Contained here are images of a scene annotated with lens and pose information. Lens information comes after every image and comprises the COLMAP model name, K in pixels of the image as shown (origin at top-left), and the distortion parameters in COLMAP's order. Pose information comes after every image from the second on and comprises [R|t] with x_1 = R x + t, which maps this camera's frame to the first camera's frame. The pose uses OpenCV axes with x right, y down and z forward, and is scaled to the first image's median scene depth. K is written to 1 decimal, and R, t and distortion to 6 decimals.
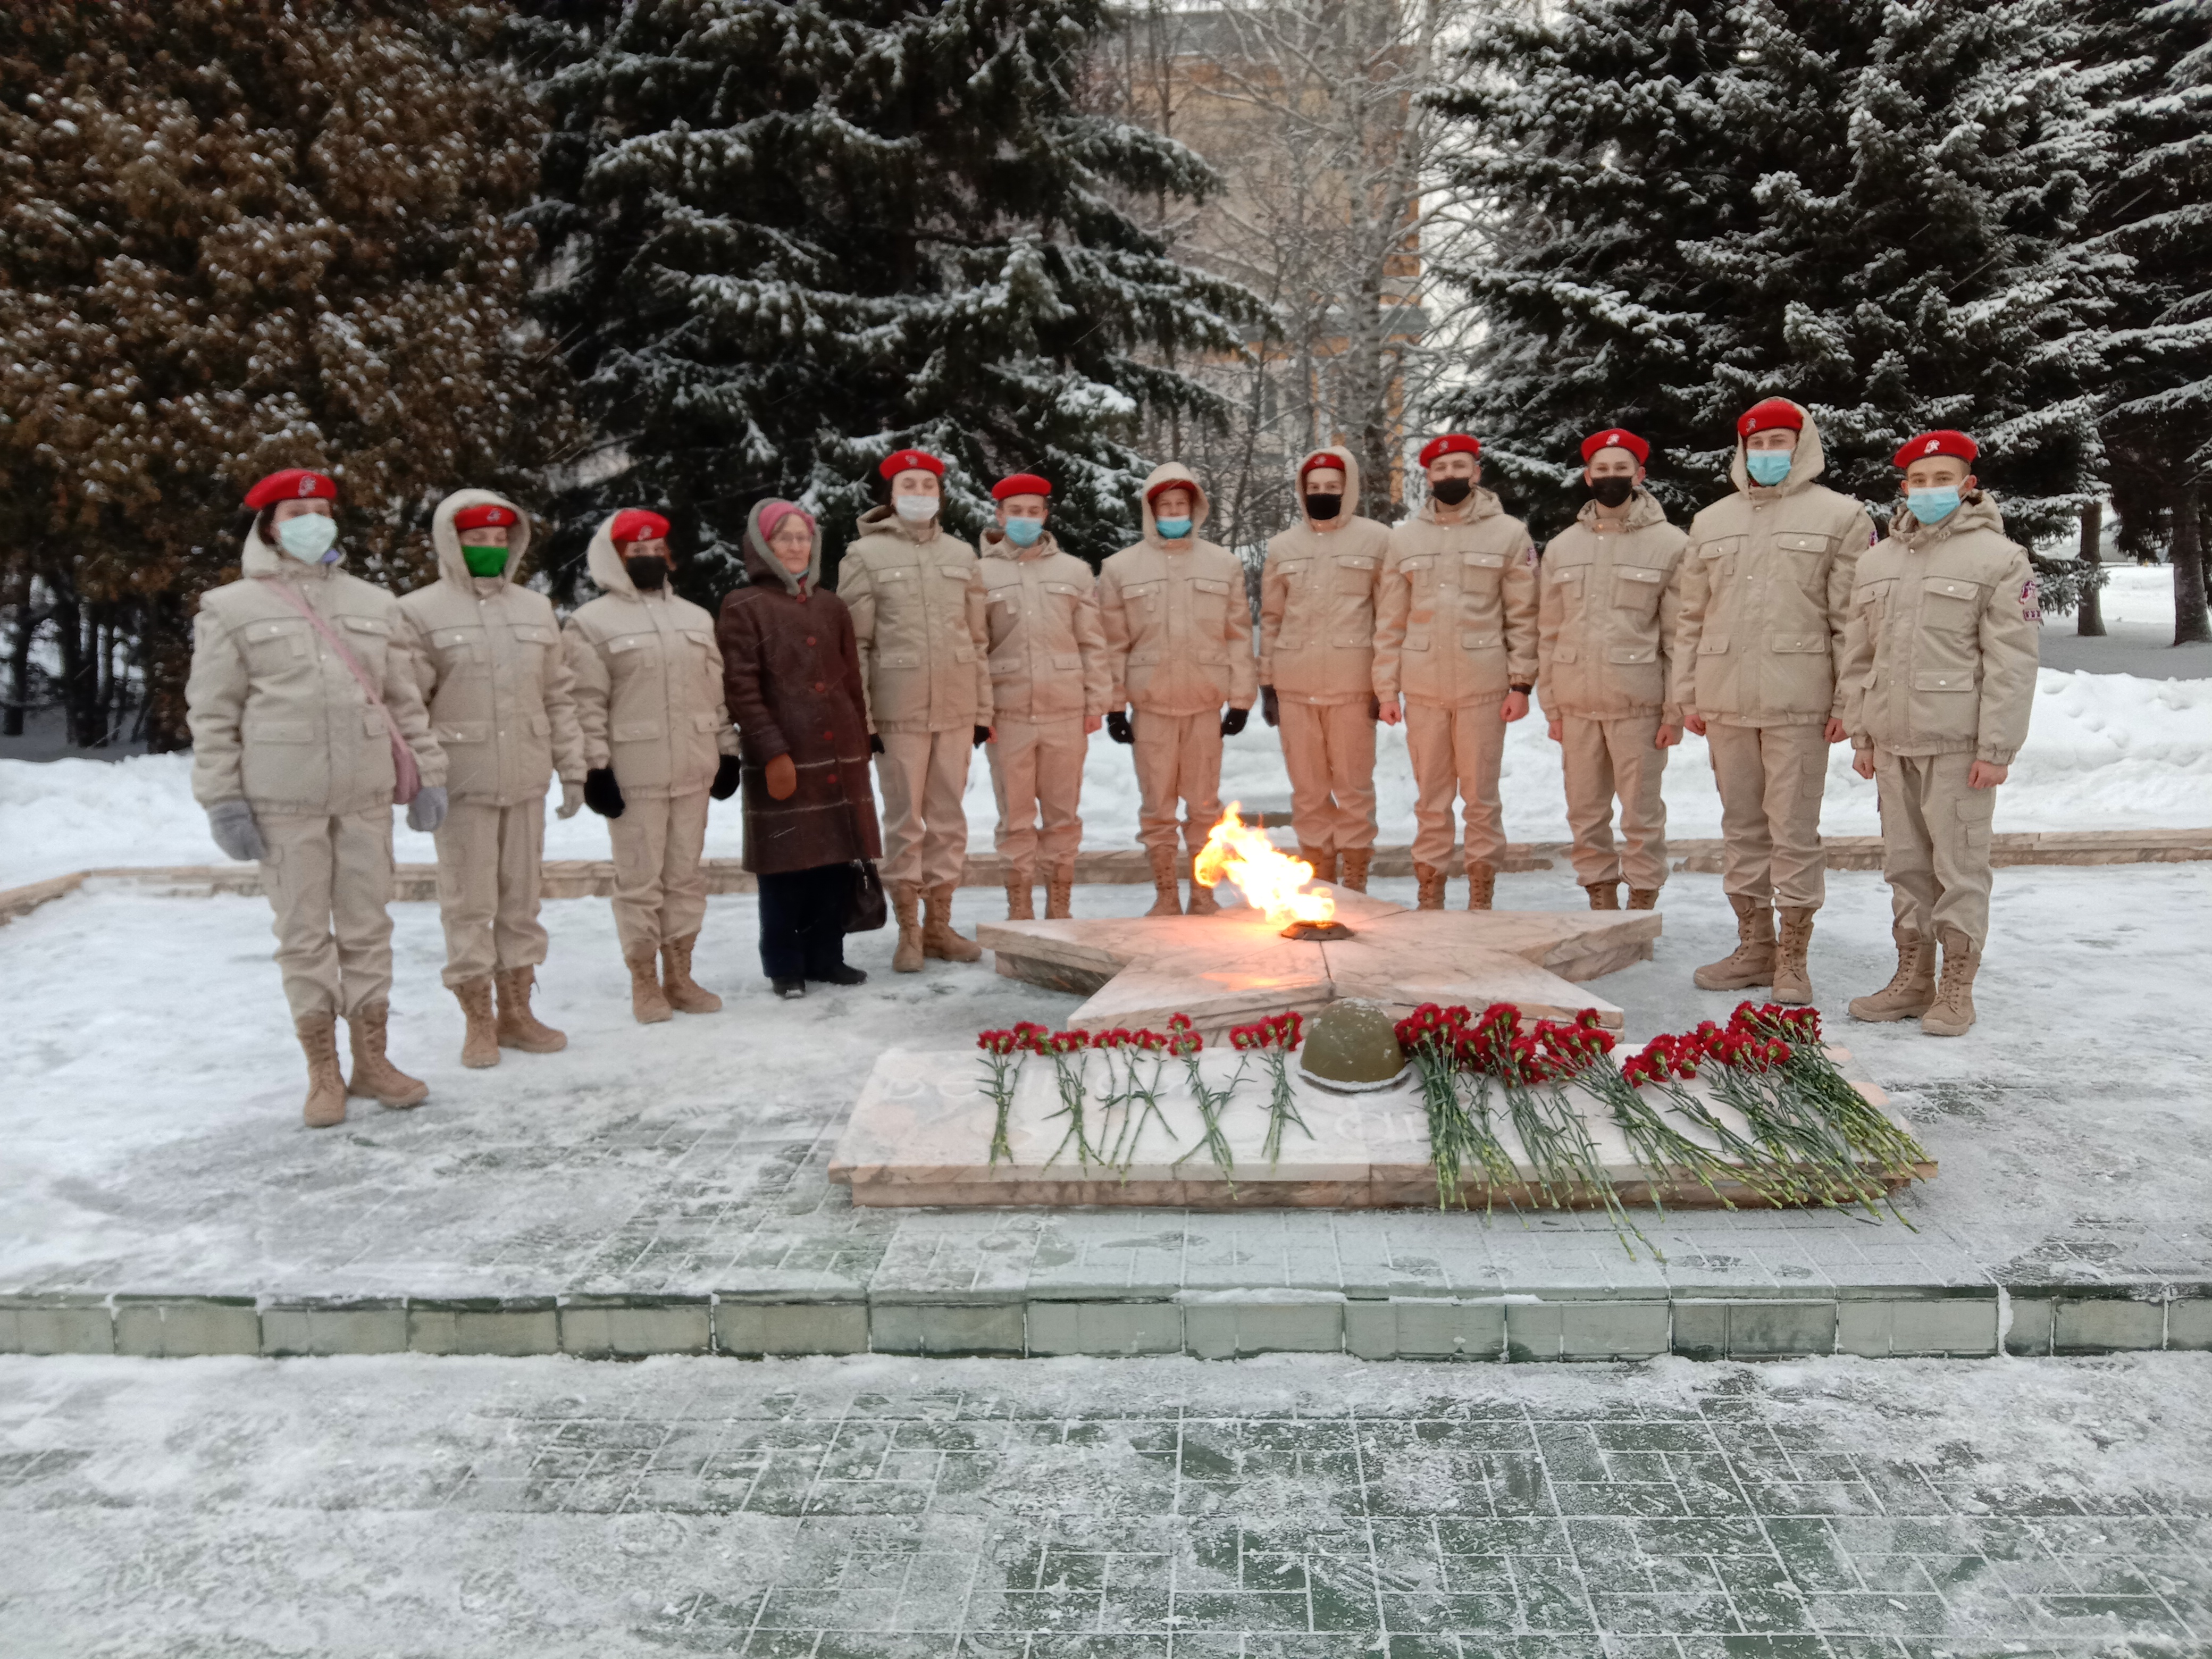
lens RADIAL K [[1794.5, 0, 1106.0], [0, 1794.5, 829.5], [0, 0, 1]] dist [0.009790, 0.003818]
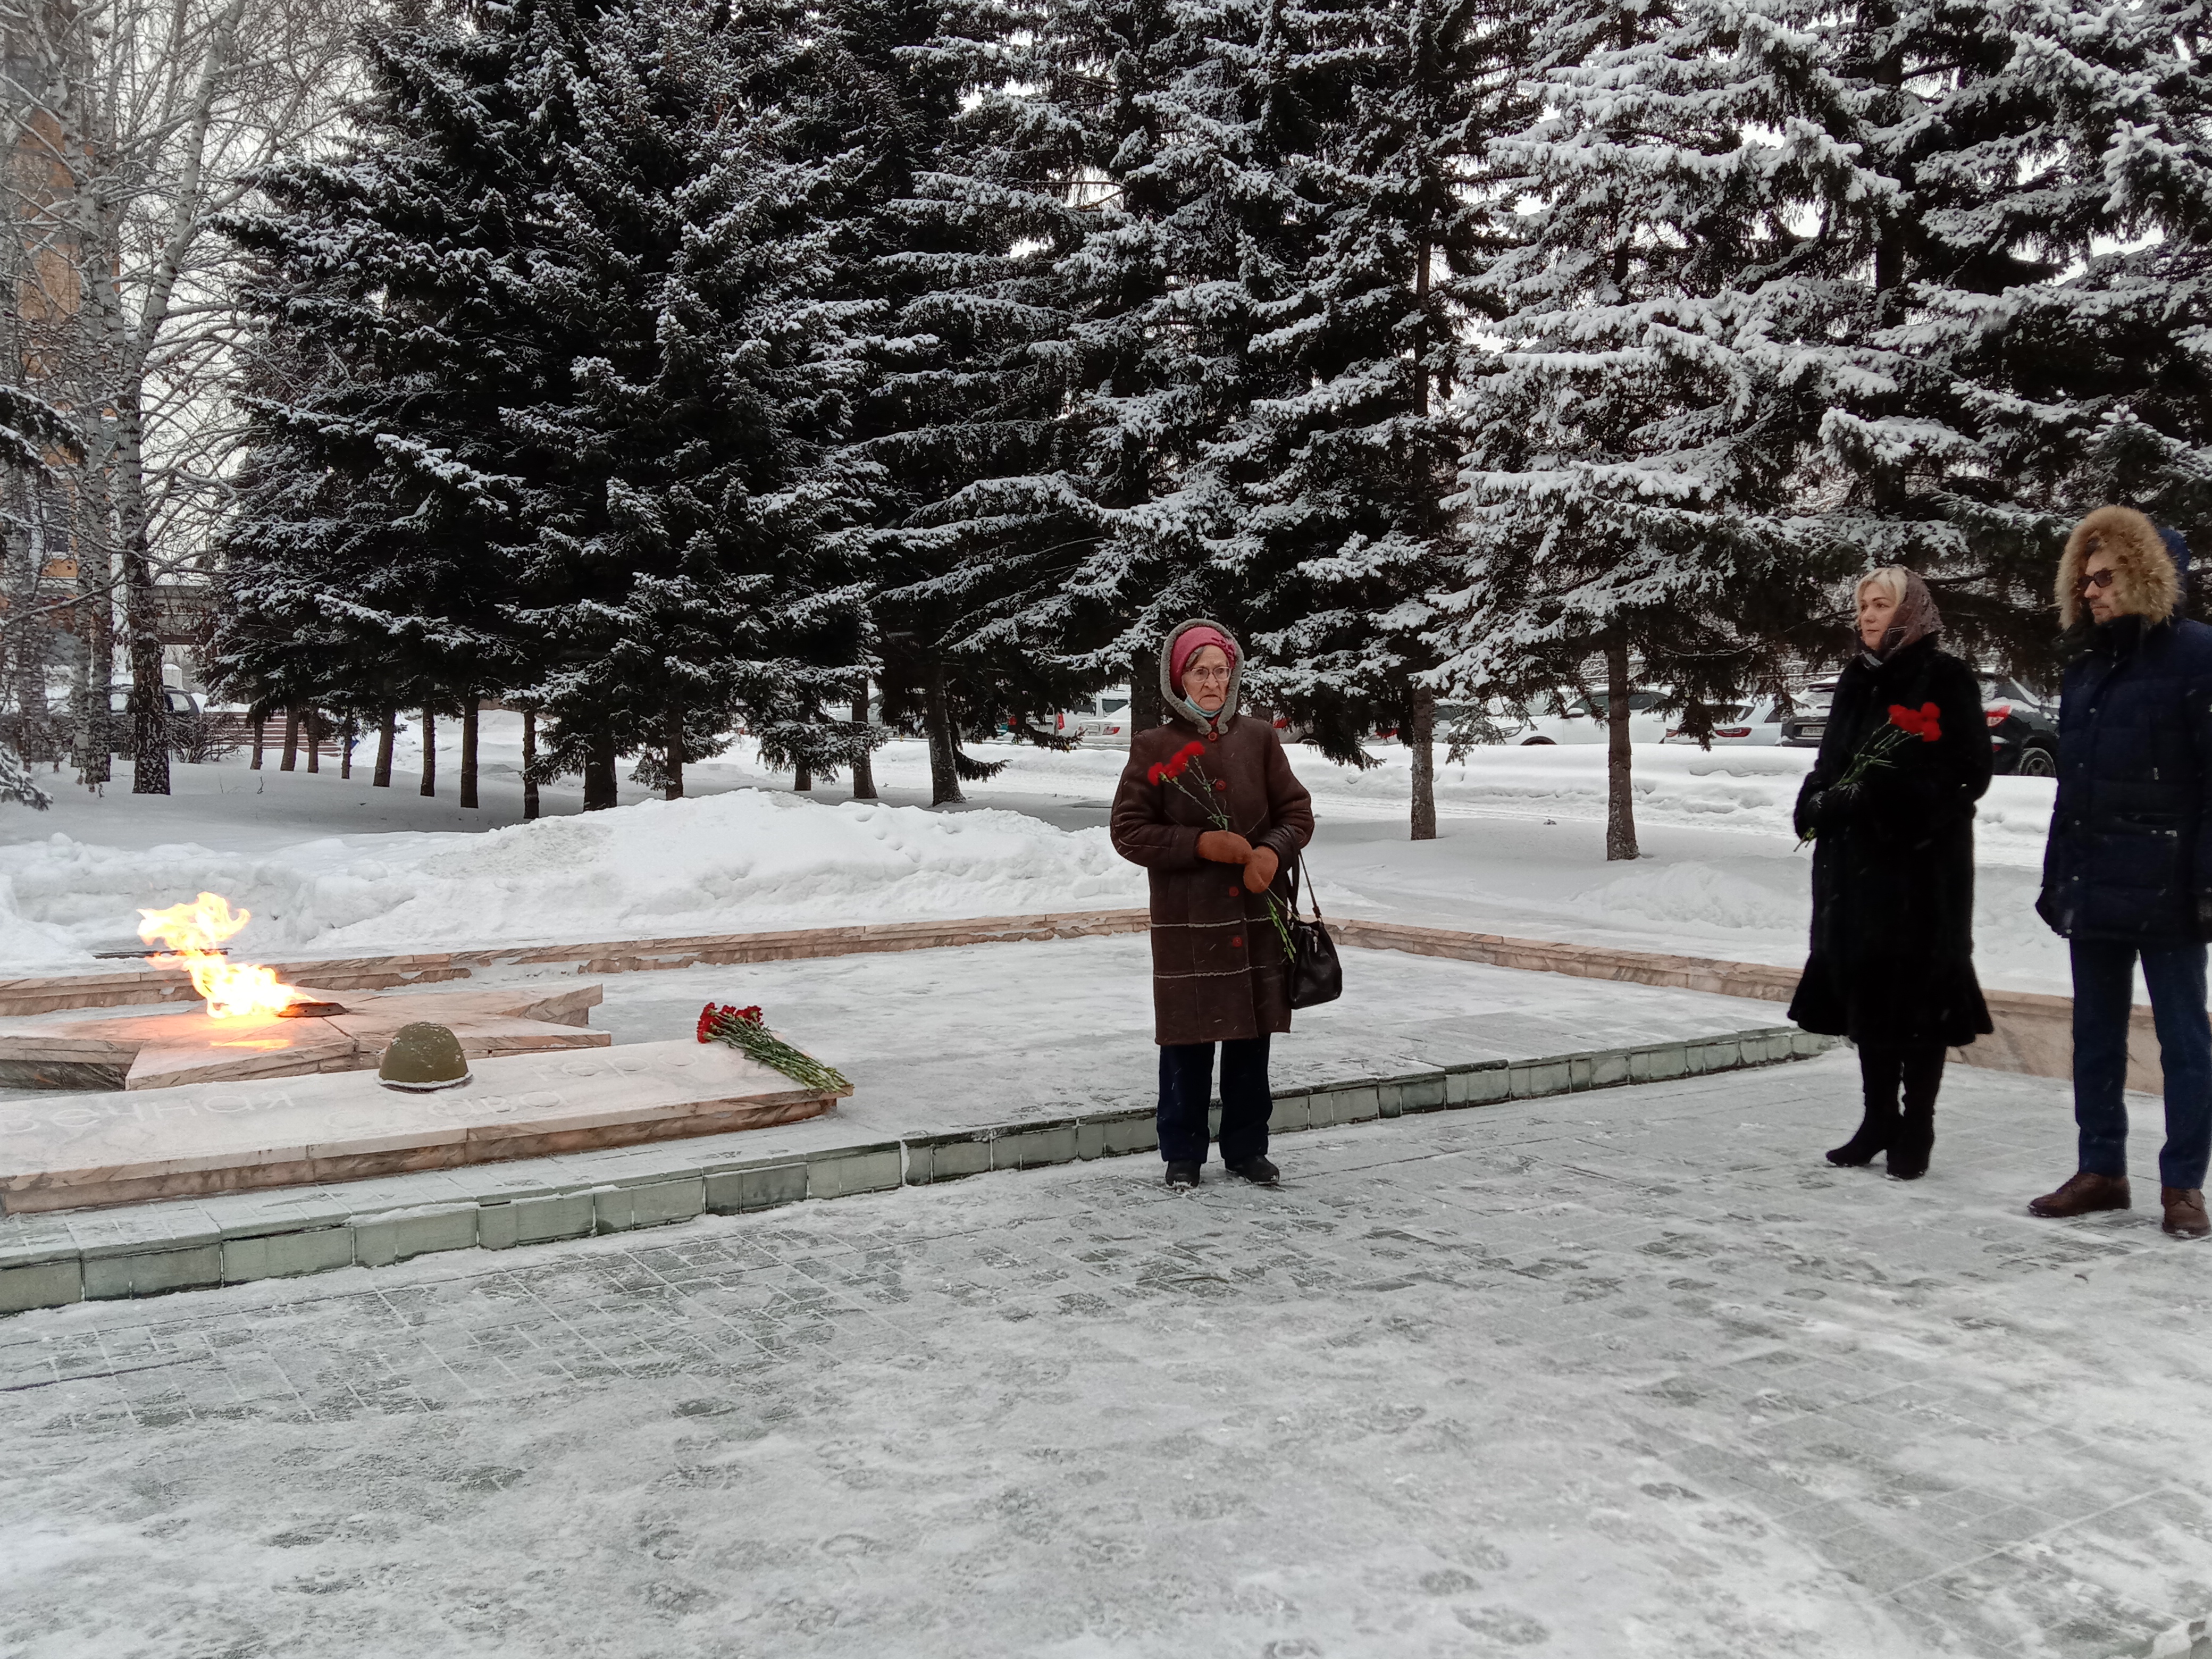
lens RADIAL K [[2252.3, 0, 1106.0], [0, 2252.3, 829.5], [0, 0, 1]] dist [-0.045493, -0.019313]
pose [[0.813201, 0.004138, 0.581968, -0.155122], [0.060575, 0.993942, -0.091711, 0.054491], [-0.578821, 0.109832, 0.808024, -0.222070]]
